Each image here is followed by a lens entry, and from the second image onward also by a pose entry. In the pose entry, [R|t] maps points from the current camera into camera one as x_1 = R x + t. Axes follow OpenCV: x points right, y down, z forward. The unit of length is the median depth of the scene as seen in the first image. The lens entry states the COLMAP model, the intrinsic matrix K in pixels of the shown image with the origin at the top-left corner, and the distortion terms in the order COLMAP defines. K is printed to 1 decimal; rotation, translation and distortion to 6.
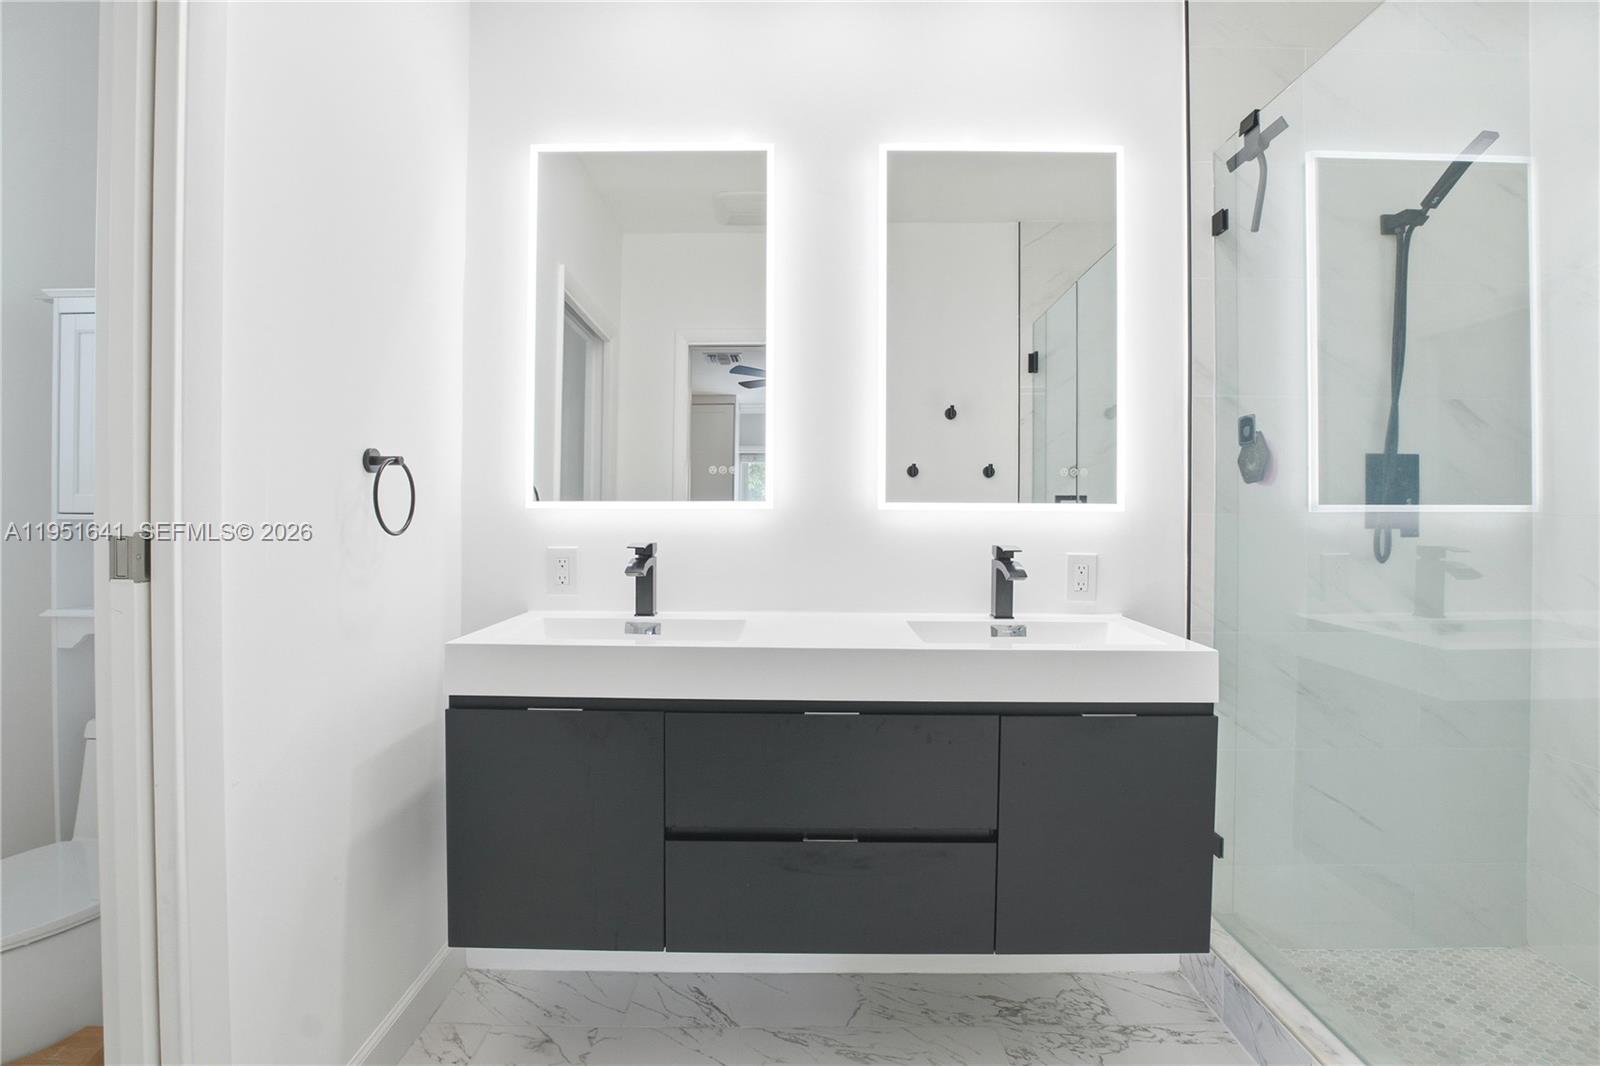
lens RADIAL K [[804.0, 0, 797.5], [0, 804.0, 525.0], [0, 0, 1]] dist [-0.030790, 0.002892]
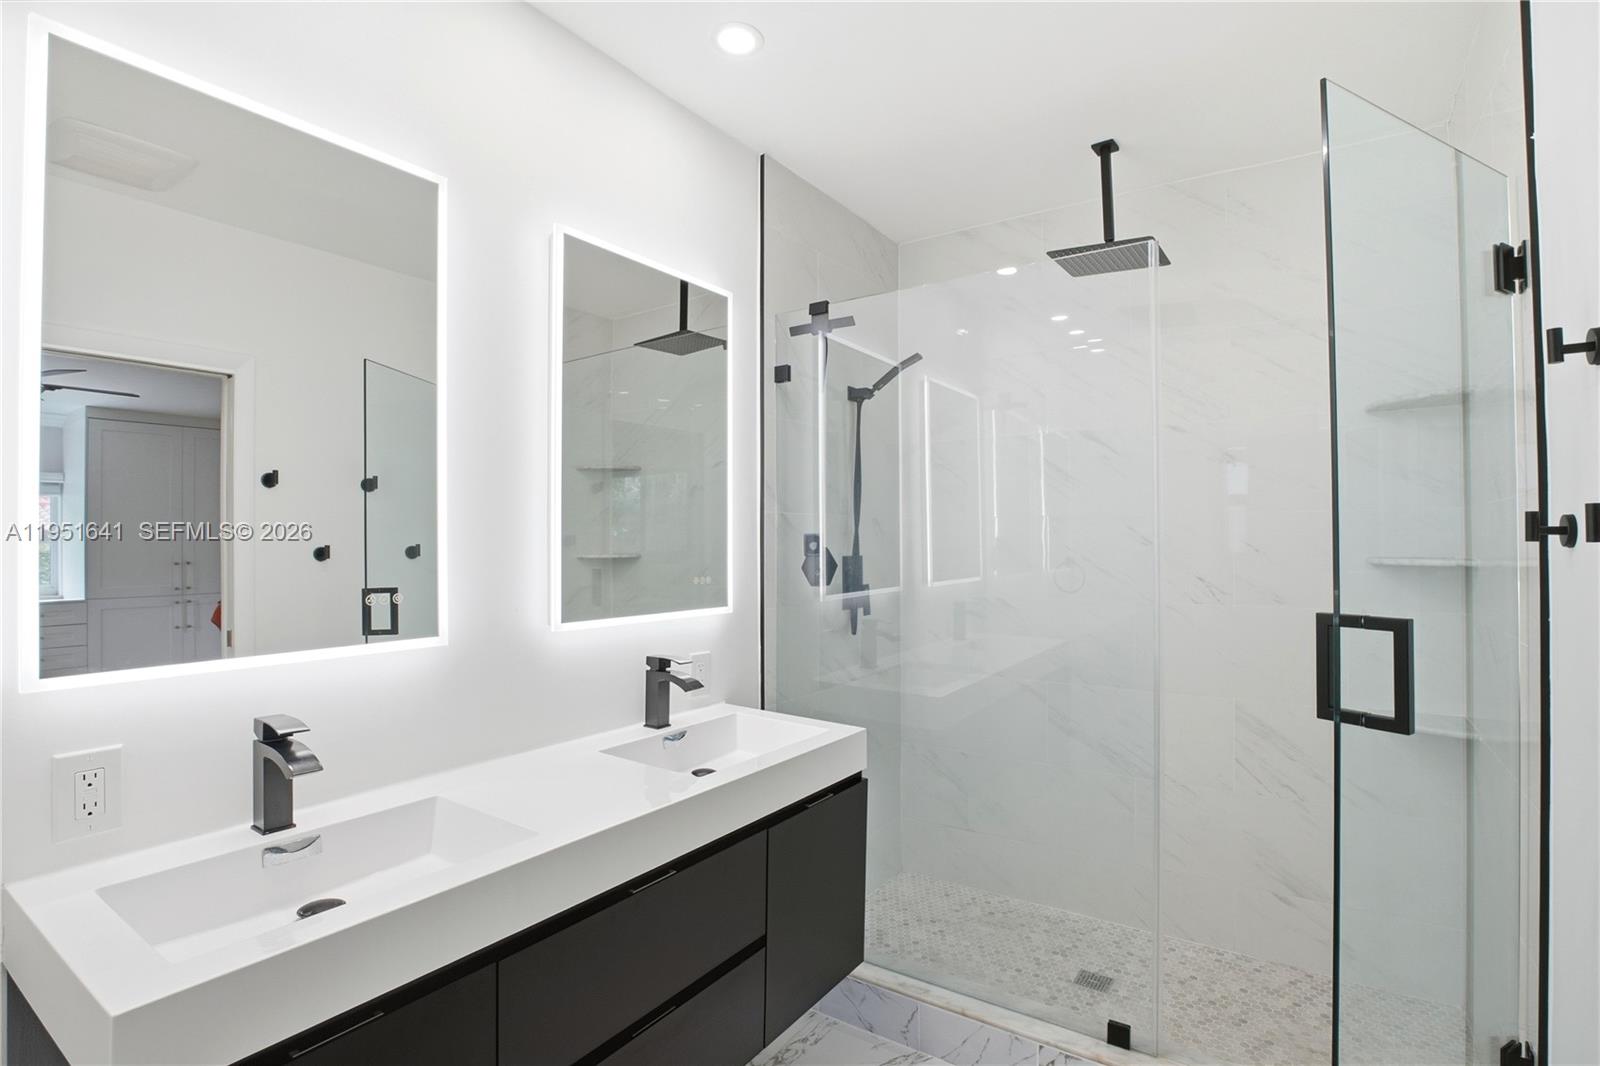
lens RADIAL K [[804.0, 0, 797.5], [0, 804.0, 525.0], [0, 0, 1]] dist [-0.030790, 0.002892]
pose [[0.545177, 0.005787, 0.838301, -0.515886], [-0.003323, 0.999983, -0.004742, -0.139277], [-0.838314, -0.000200, 0.545187, 0.296820]]
